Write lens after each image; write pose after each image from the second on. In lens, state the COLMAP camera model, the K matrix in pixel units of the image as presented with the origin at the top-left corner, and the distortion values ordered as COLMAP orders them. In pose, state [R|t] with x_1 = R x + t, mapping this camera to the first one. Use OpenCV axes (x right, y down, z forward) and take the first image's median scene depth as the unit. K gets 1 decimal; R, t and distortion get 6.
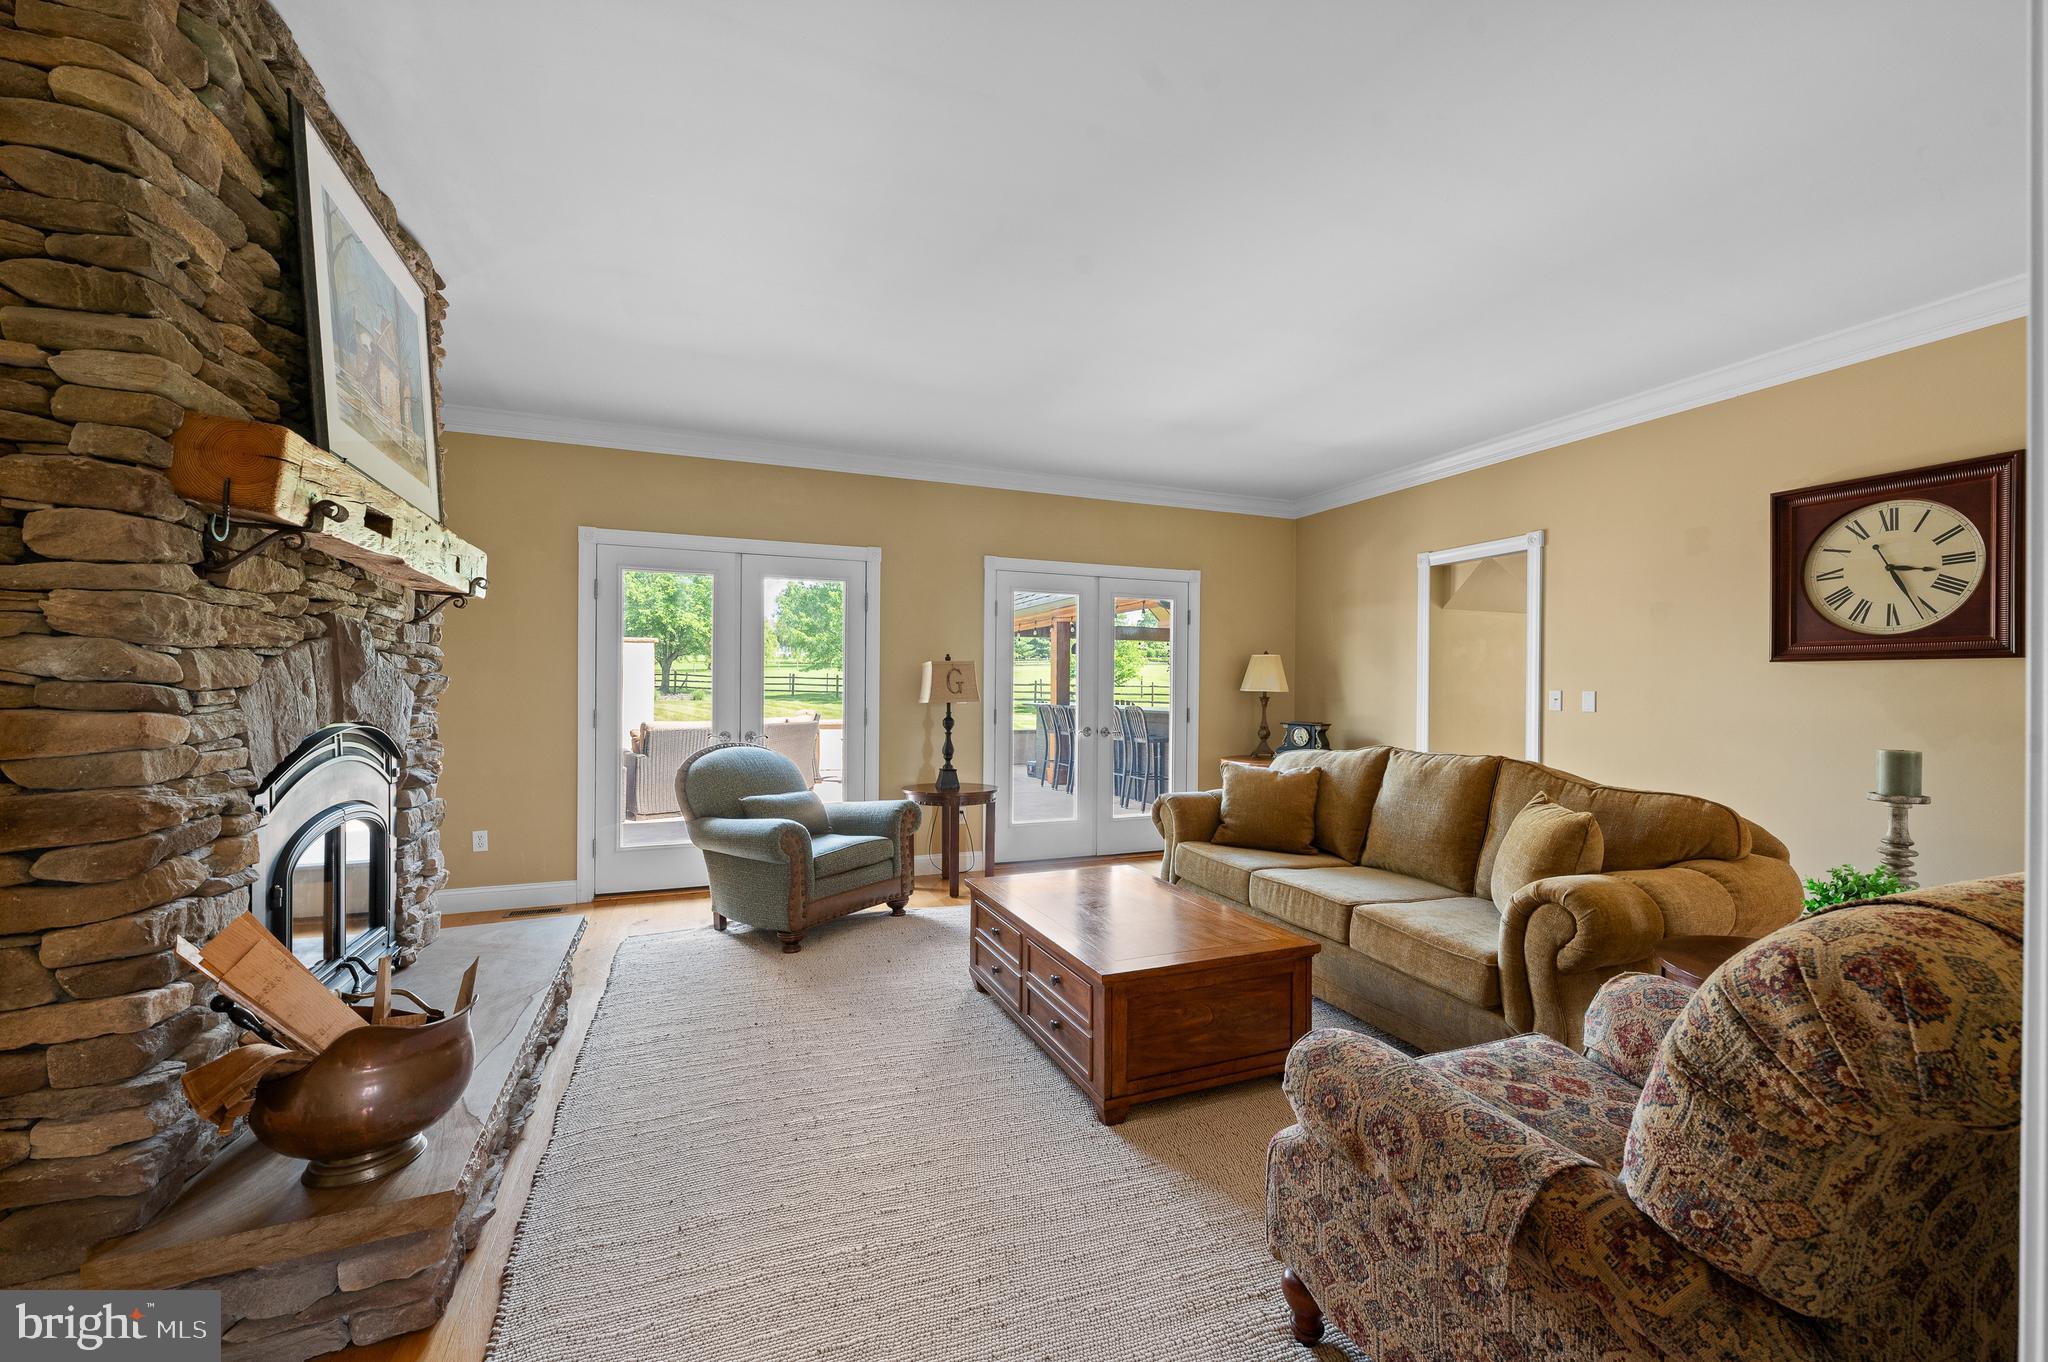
lens RADIAL K [[828.3, 0, 1024.5], [0, 828.3, 688.7], [0, 0, 1]] dist [0.000031, -0.000002]
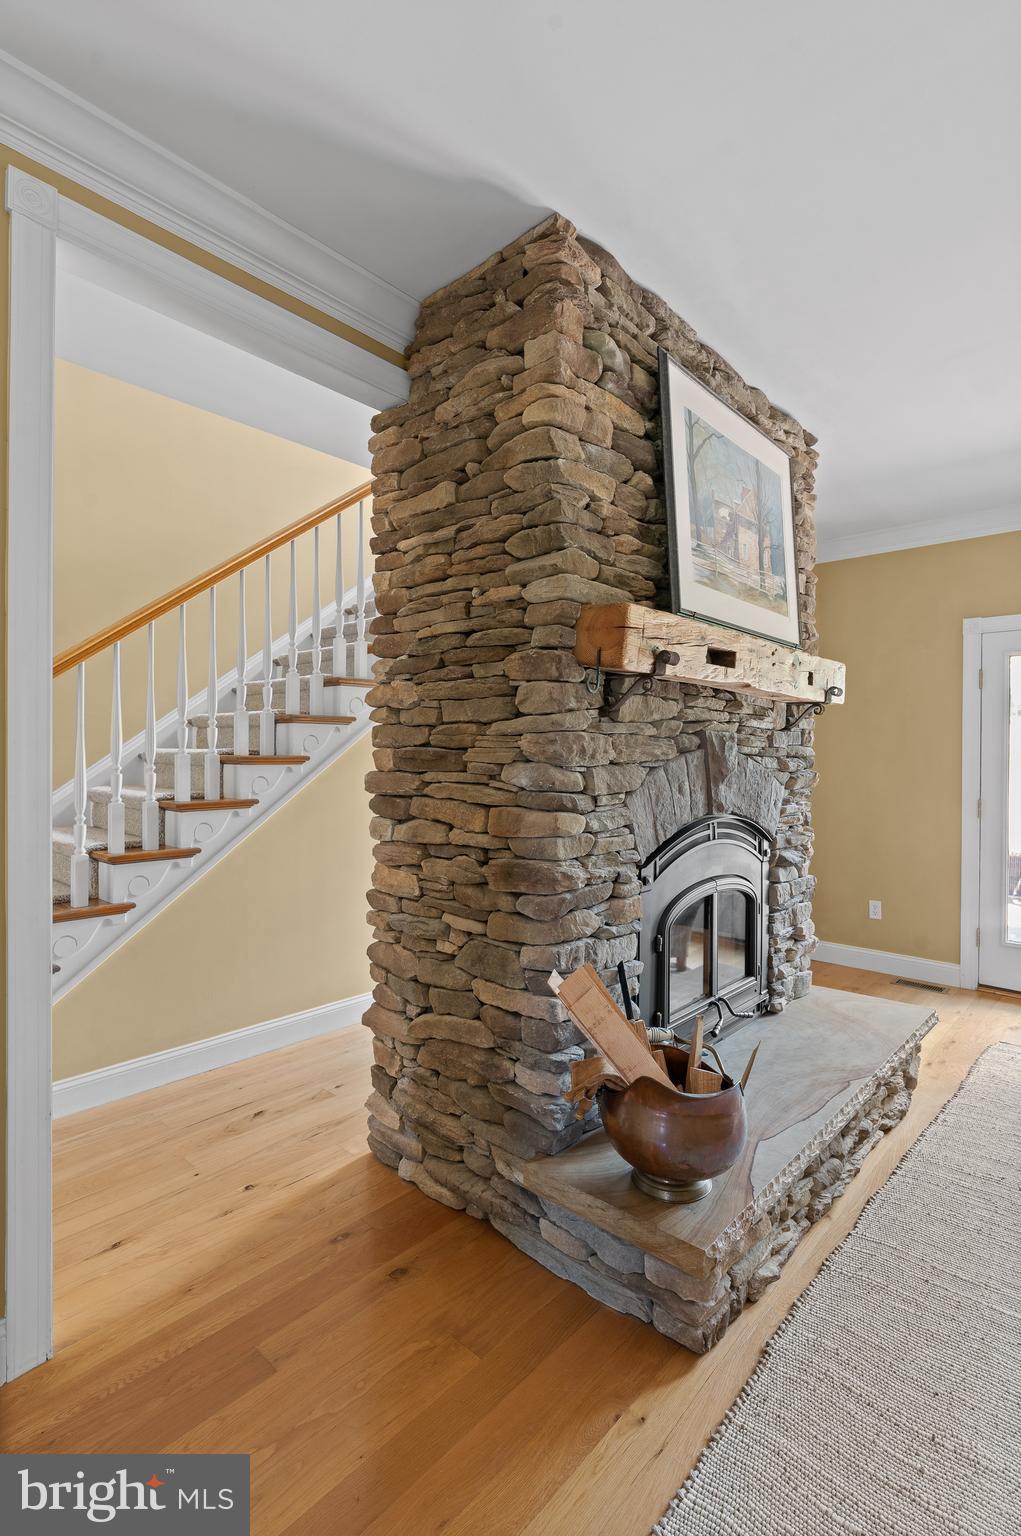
lens RADIAL K [[731.3, 0, 513.9], [0, 731.3, 758.7], [0, 0, 1]] dist [-0.000881, -0.000163]
pose [[0.439403, 0.000318, -0.898290, 0.075109], [-0.004228, 0.999990, -0.001714, -0.051896], [0.898280, 0.004551, 0.439400, 0.269407]]
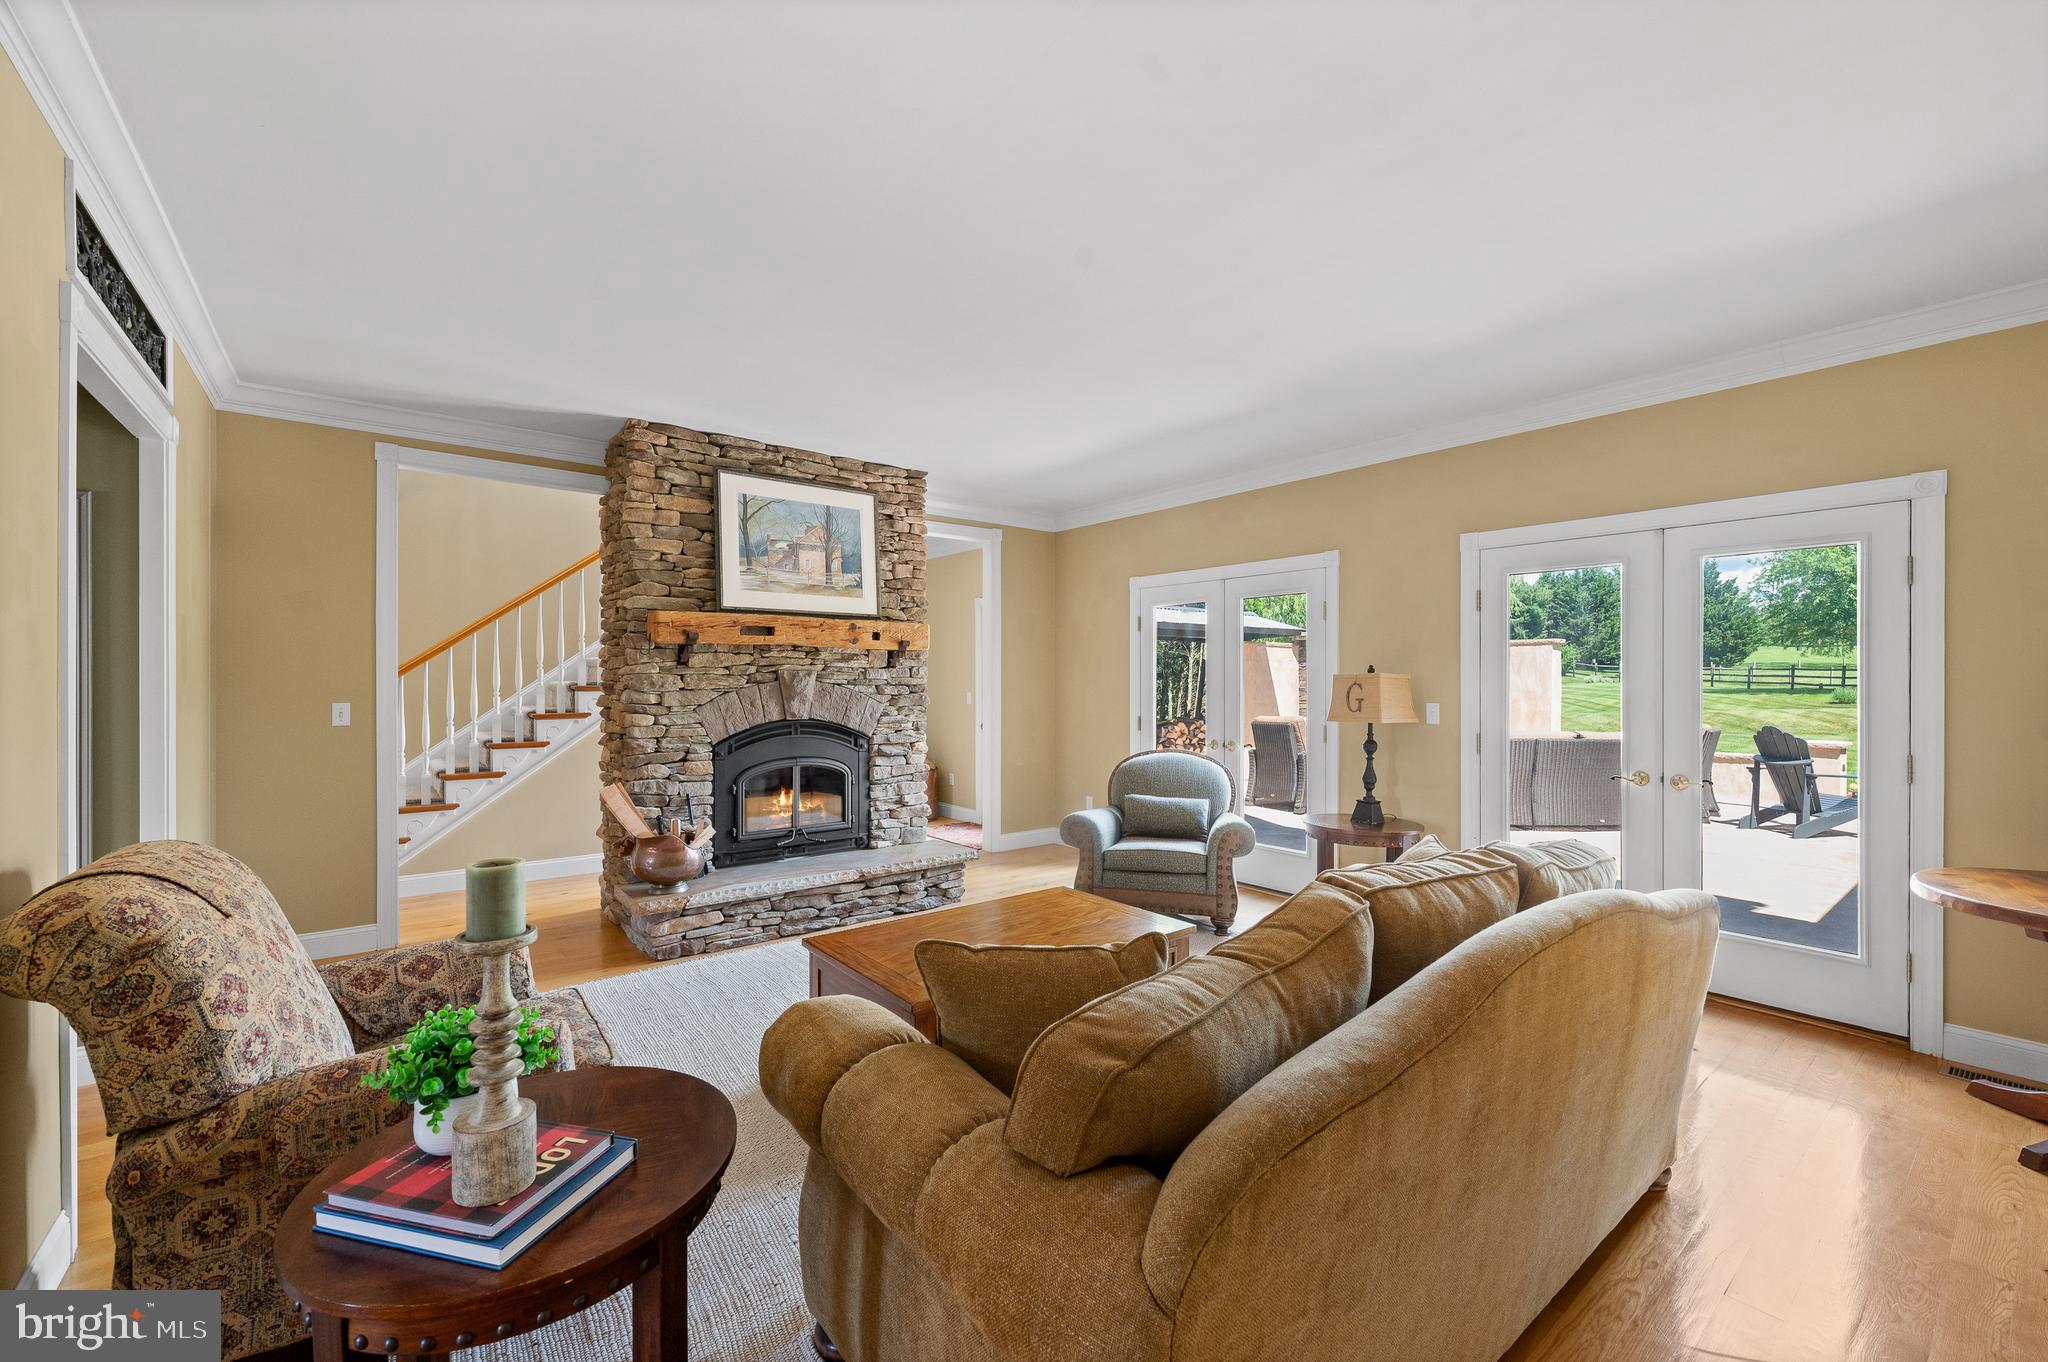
lens RADIAL K [[828.3, 0, 1021.4], [0, 828.3, 683.5], [0, 0, 1]] dist [0.000031, -0.000002]
pose [[0.279498, -0.001334, -0.960145, 1.764612], [0.000746, 0.999999, -0.001172, -0.062216], [0.960146, -0.000388, 0.279499, 1.187516]]
